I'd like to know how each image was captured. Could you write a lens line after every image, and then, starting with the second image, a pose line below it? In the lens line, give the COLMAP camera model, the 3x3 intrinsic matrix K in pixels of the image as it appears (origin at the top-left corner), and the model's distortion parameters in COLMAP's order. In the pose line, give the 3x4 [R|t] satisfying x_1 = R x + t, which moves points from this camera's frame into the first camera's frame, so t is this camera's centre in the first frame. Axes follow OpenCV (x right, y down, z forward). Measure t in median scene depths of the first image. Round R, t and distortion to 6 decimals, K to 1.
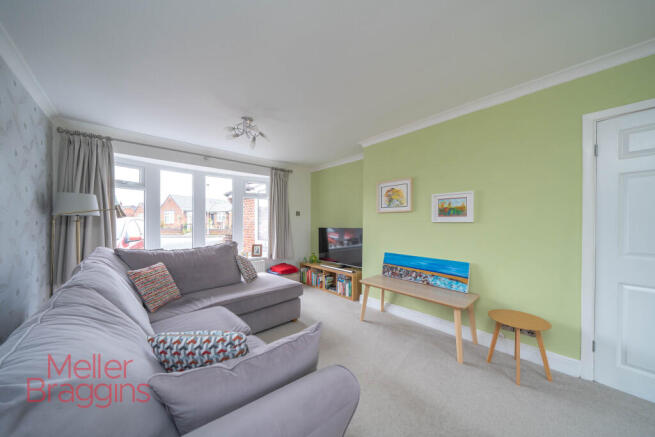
lens RADIAL K [[224.8, 0, 327.8], [0, 224.8, 227.9], [0, 0, 1]] dist [-0.000839, -0.000070]
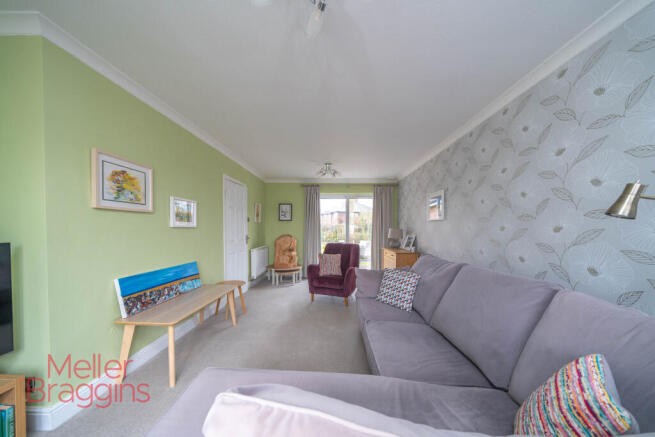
lens RADIAL K [[224.8, 0, 327.8], [0, 224.8, 227.9], [0, 0, 1]] dist [-0.000839, -0.000070]
pose [[-0.726755, -0.007443, 0.686857, -0.561614], [0.005915, 0.999836, 0.017093, -0.030443], [-0.686872, 0.016485, -0.726592, 1.114967]]
